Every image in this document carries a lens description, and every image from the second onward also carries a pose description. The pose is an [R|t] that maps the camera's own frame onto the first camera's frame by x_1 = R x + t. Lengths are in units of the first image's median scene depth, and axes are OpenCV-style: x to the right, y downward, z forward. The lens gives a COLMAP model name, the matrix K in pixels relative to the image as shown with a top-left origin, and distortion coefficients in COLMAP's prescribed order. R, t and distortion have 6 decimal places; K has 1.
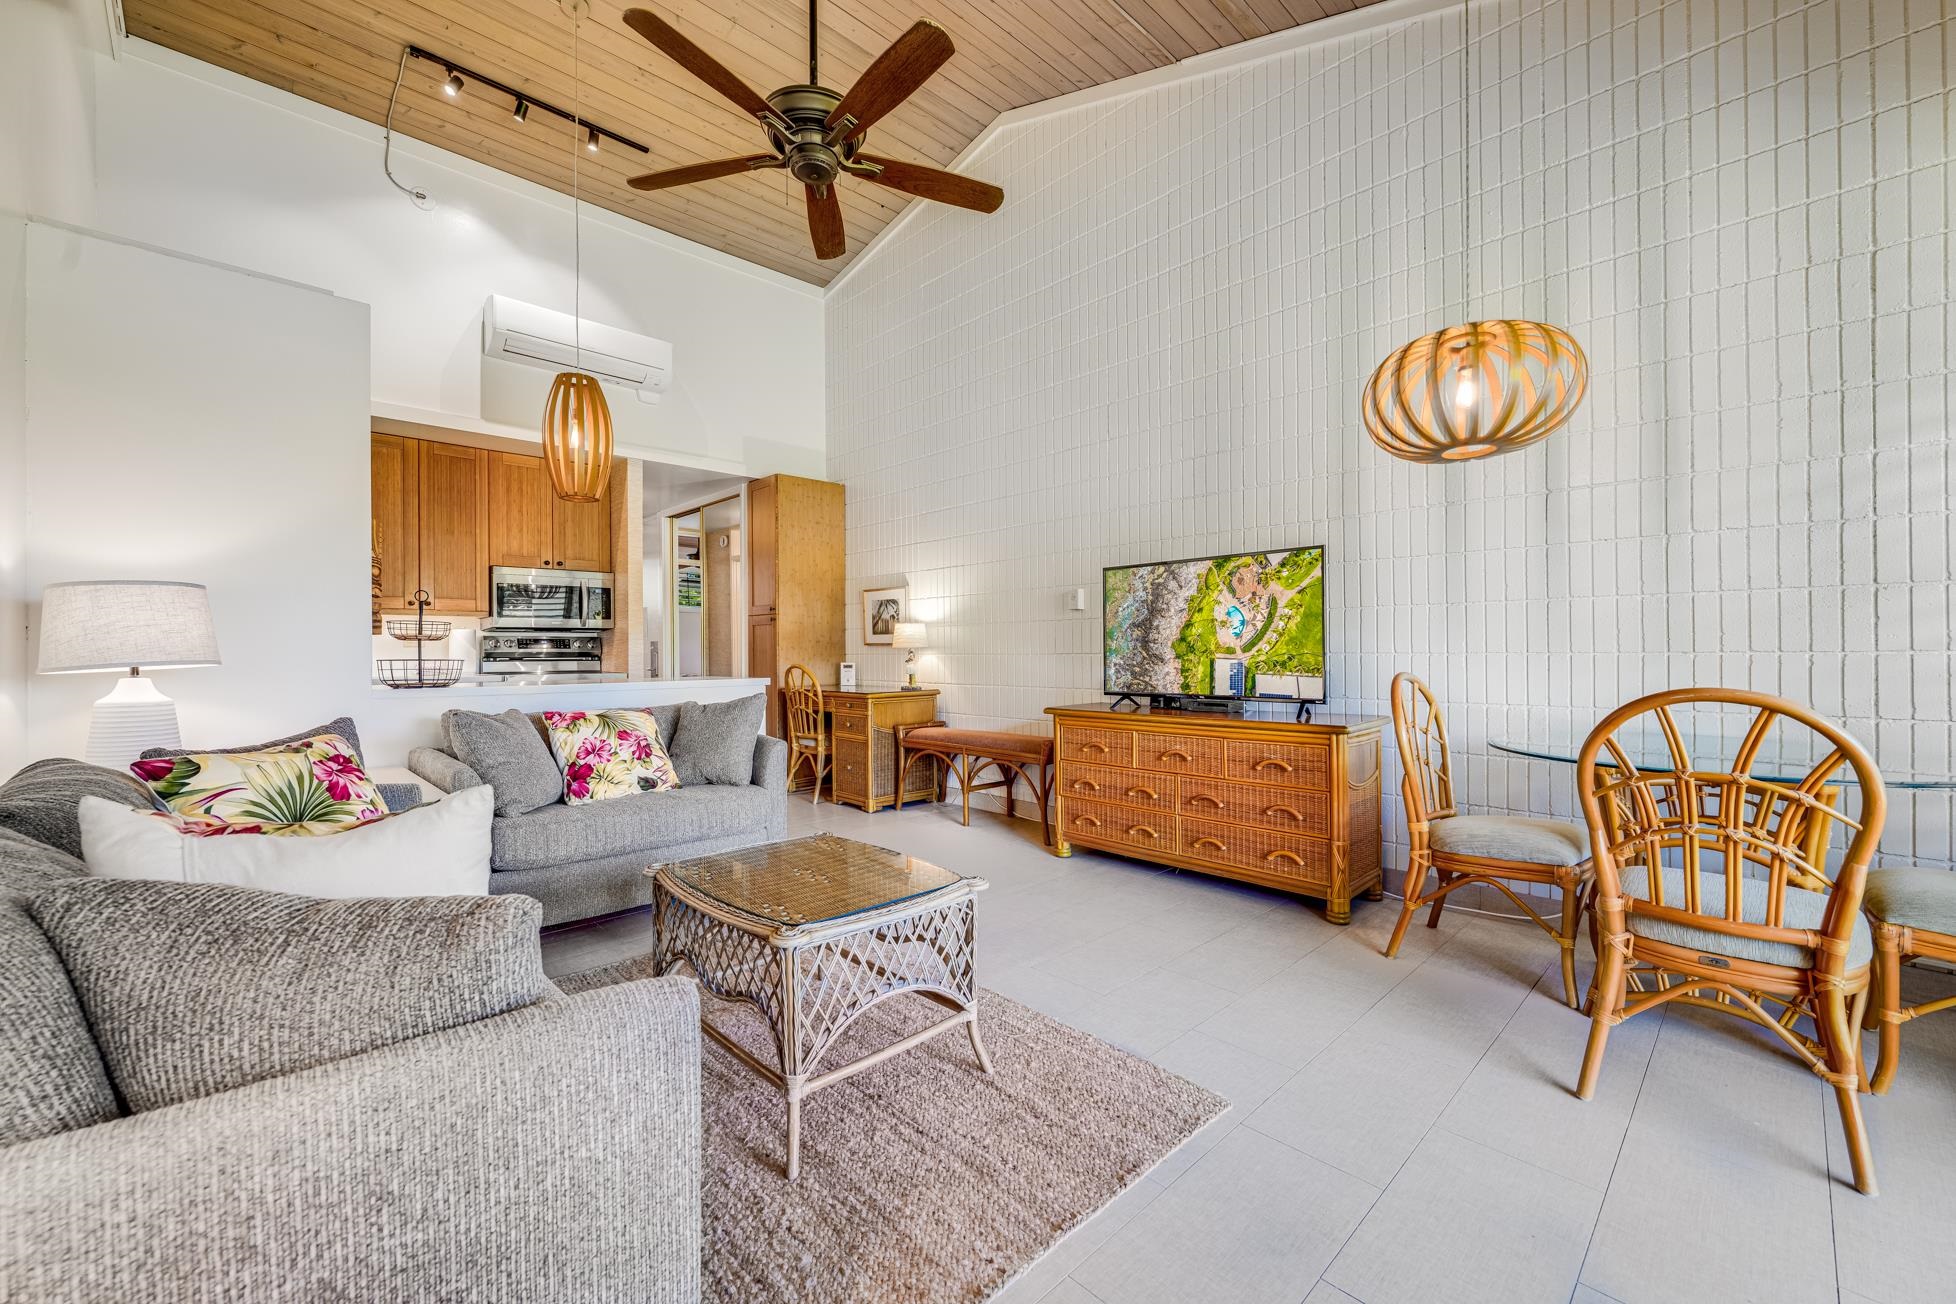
lens RADIAL K [[785.4, 0, 962.0], [0, 785.4, 651.3], [0, 0, 1]] dist [0.003226, 0.000264]
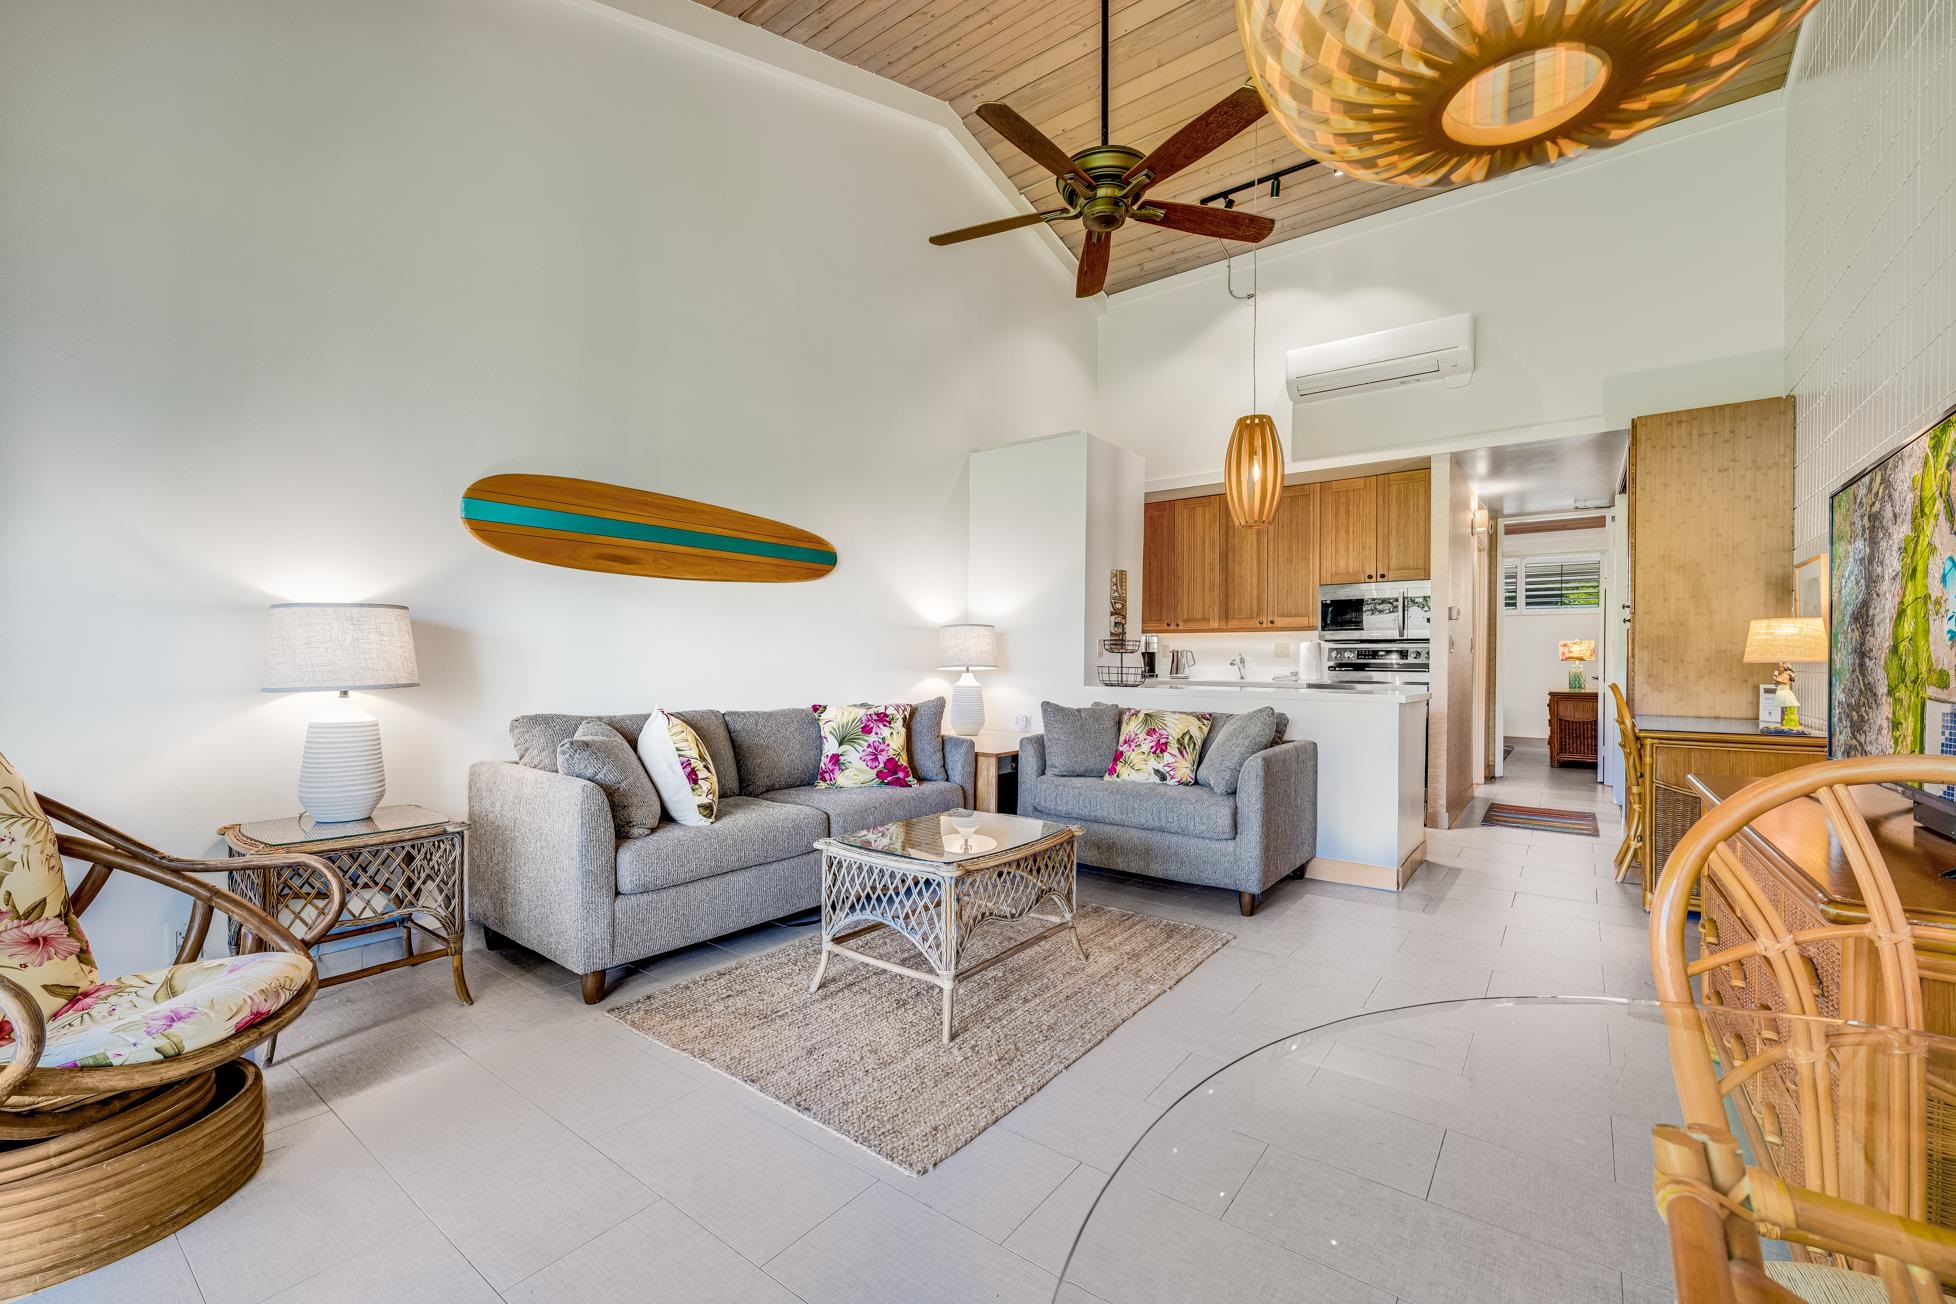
lens RADIAL K [[785.4, 0, 961.7], [0, 785.4, 655.3], [0, 0, 1]] dist [0.003226, 0.000264]
pose [[0.157883, 0.002387, -0.987455, 0.571366], [-0.007849, 0.999969, 0.001163, -0.007885], [0.987427, 0.007567, 0.157896, 0.421268]]
